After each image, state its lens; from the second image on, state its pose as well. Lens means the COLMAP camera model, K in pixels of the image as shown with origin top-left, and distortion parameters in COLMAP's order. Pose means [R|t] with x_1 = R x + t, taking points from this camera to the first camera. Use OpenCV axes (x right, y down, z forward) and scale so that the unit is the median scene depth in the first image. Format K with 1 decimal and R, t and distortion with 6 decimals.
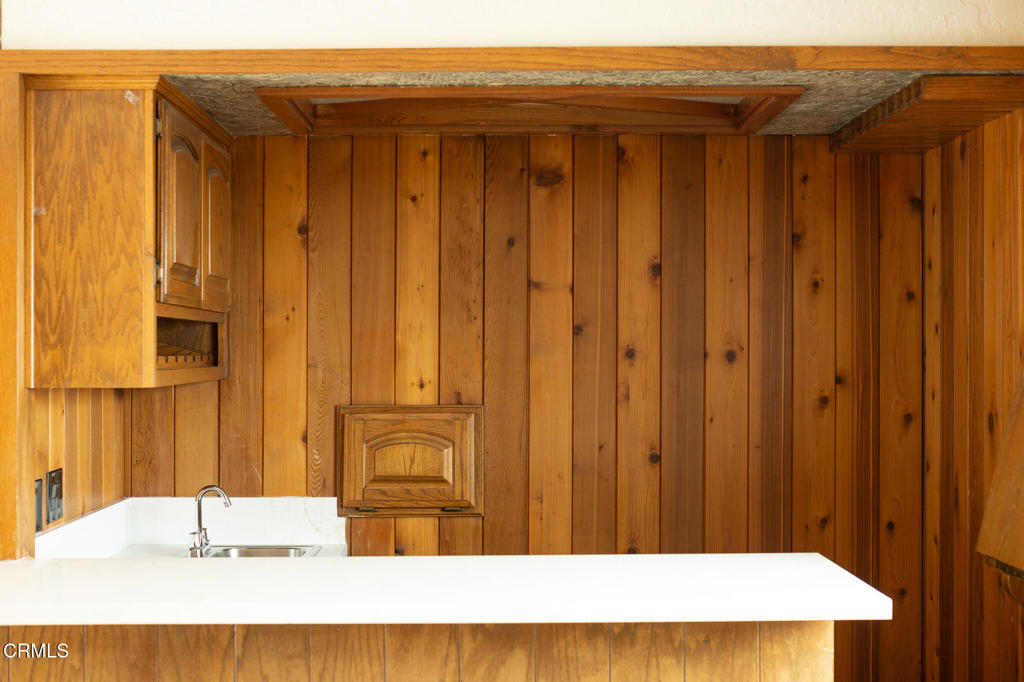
lens RADIAL K [[1492.9, 0, 512.3], [0, 1492.9, 338.8], [0, 0, 1]] dist [-0.098954, 0.000000]
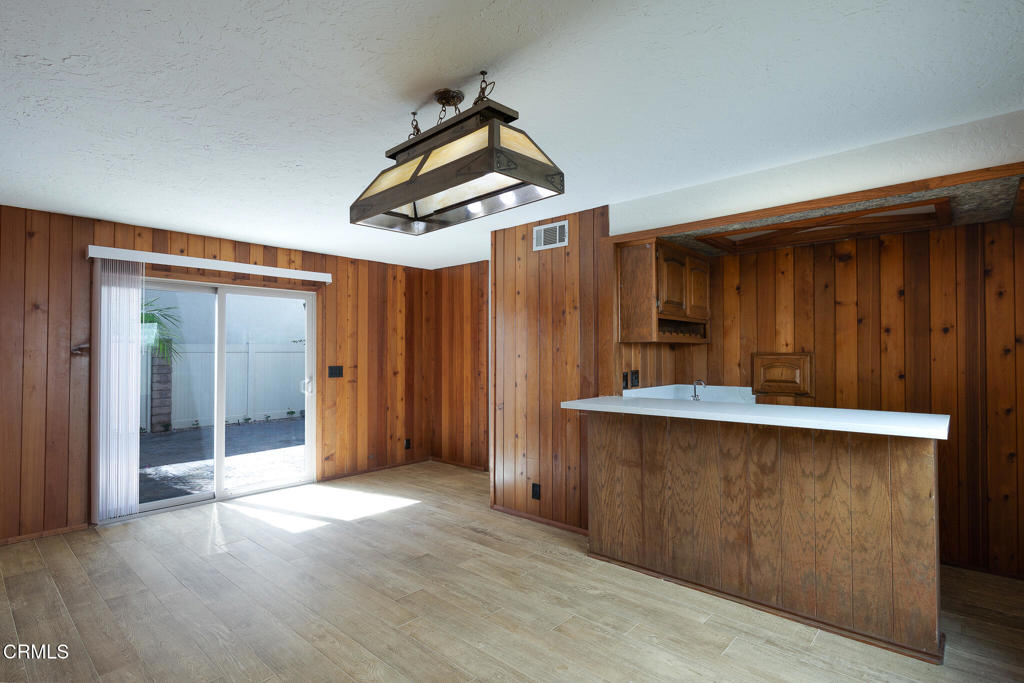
lens RADIAL K [[517.6, 0, 508.5], [0, 517.6, 343.9], [0, 0, 1]] dist [-0.004611, 0.000479]
pose [[0.727204, -0.013308, -0.686293, 0.201610], [0.004054, 0.999878, -0.015092, 0.040832], [0.686410, 0.008193, 0.727169, 0.027436]]
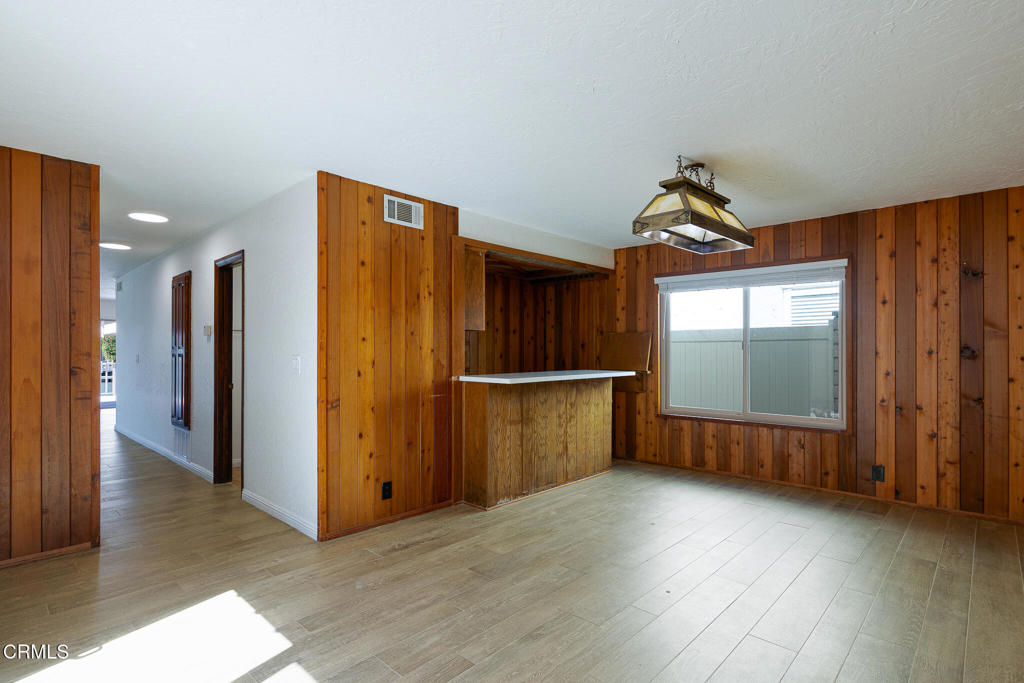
lens RADIAL K [[517.6, 0, 514.8], [0, 517.6, 350.8], [0, 0, 1]] dist [-0.004611, 0.000479]
pose [[0.683877, 0.004365, 0.729584, -0.911516], [-0.003435, 0.999990, -0.002763, 0.069521], [-0.729589, -0.000617, 0.683885, 0.018226]]
